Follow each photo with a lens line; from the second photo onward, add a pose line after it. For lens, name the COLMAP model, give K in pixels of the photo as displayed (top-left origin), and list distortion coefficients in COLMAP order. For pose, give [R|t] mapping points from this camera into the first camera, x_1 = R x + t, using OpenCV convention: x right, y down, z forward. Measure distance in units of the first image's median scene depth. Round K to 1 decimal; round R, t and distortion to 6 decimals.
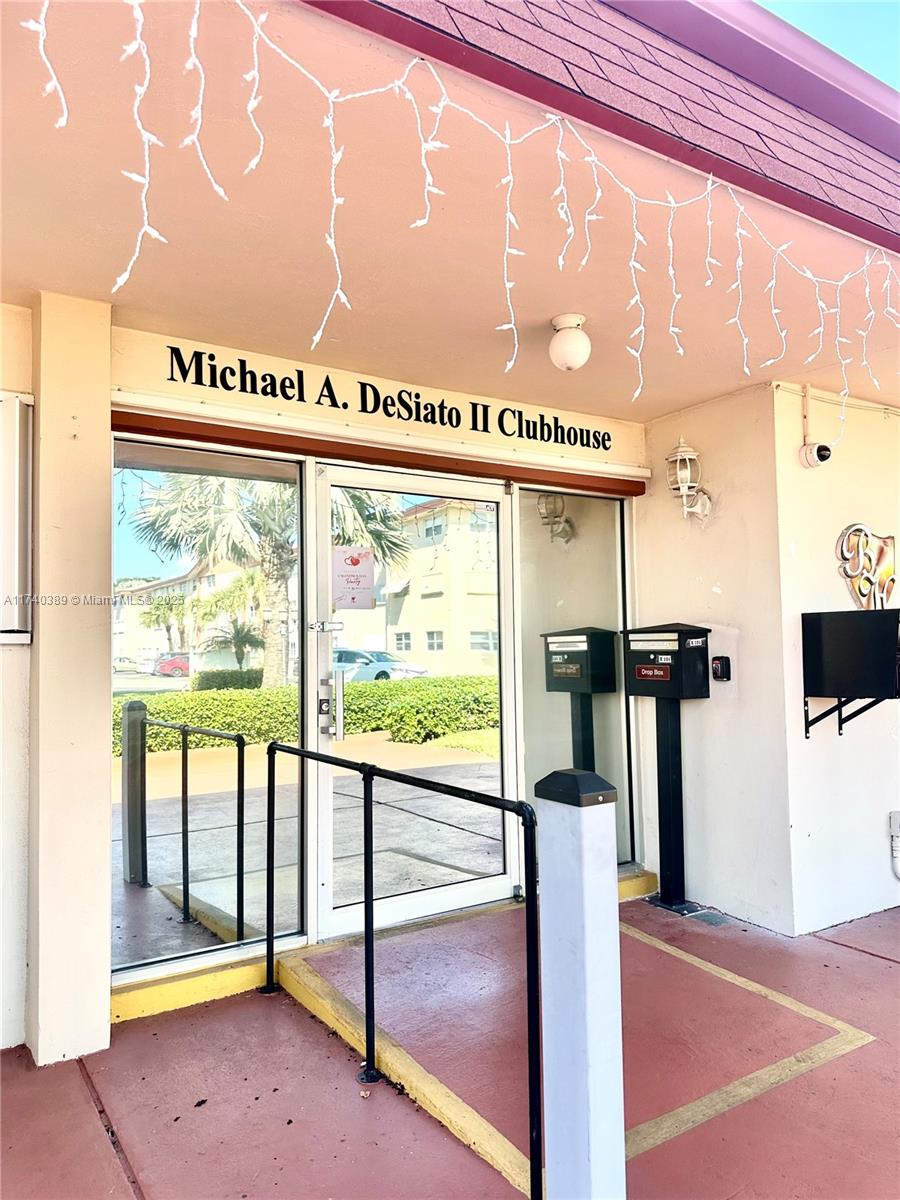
lens RADIAL K [[841.9, 0, 450.8], [0, 841.9, 601.1], [0, 0, 1]] dist [0.087745, 0.001923]
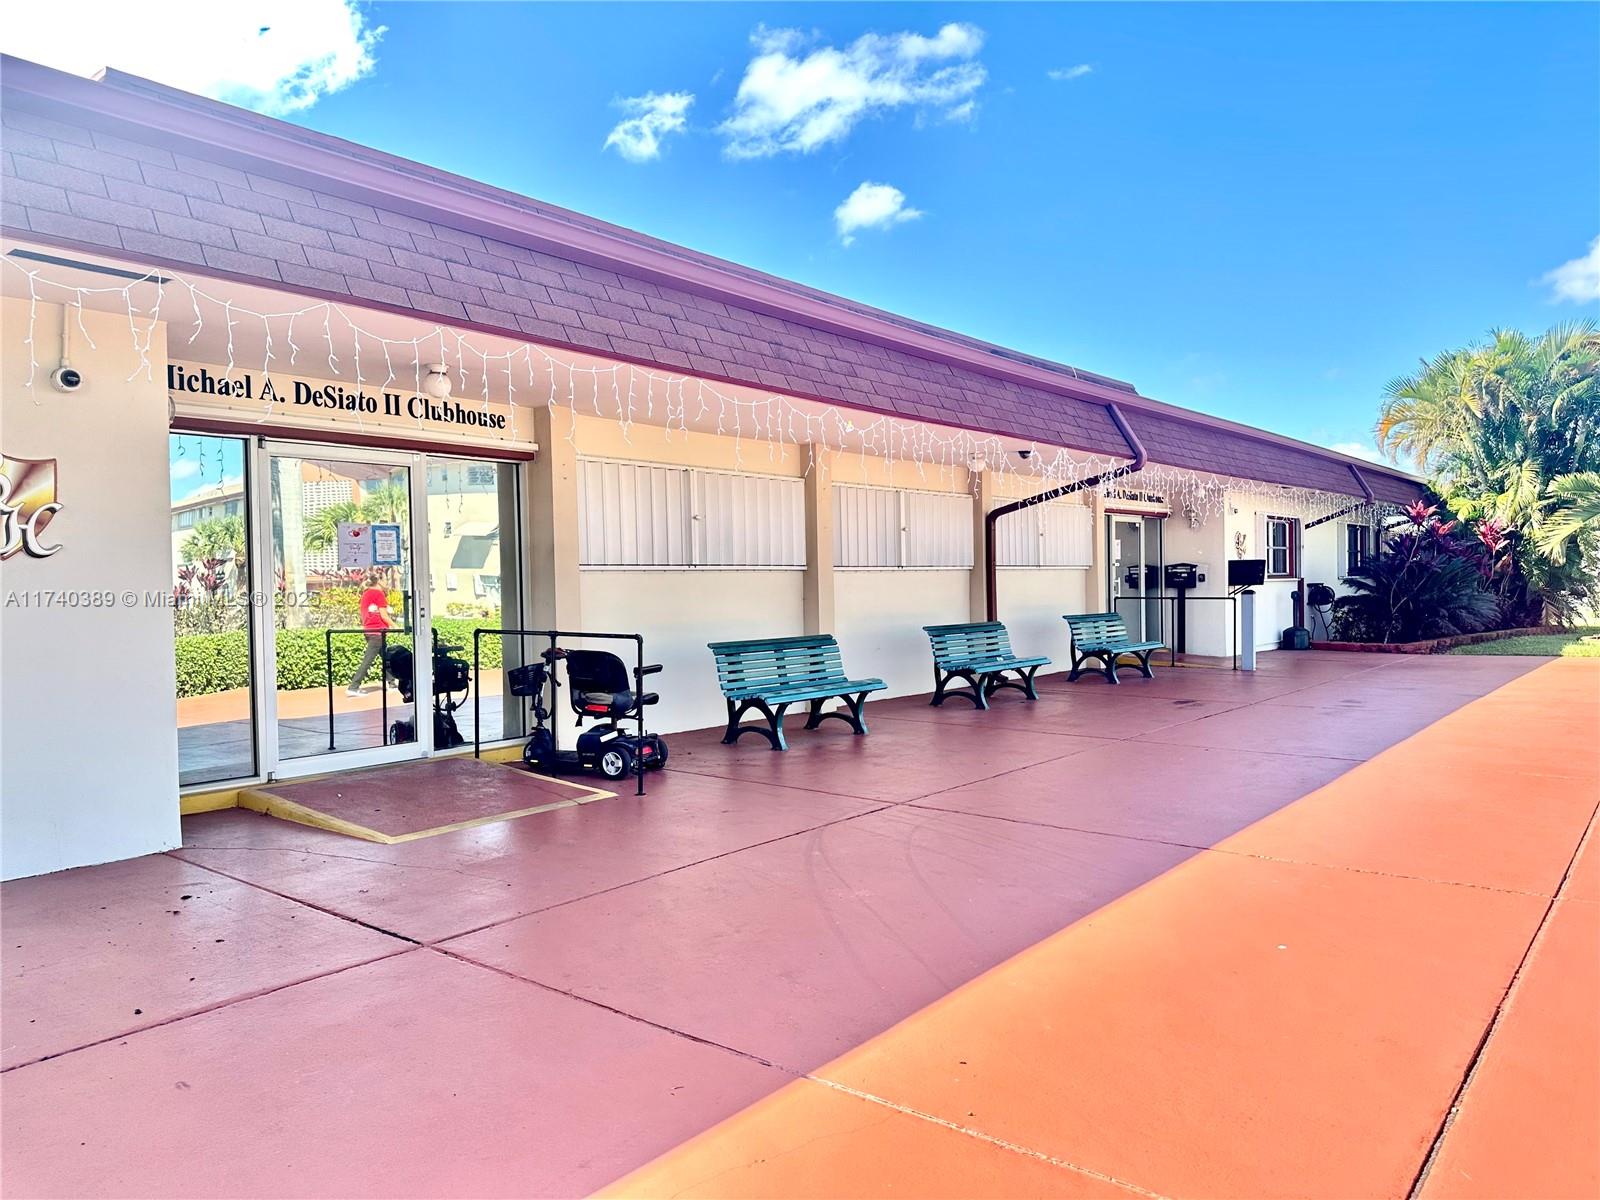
lens RADIAL K [[1122.5, 0, 806.3], [0, 1122.5, 609.3], [0, 0, 1]] dist [0.087745, 0.001923]
pose [[0.930960, -0.002485, 0.365112, -0.014564], [-0.020446, 0.998053, 0.058928, -0.019988], [-0.364548, -0.062324, 0.929097, -0.942909]]
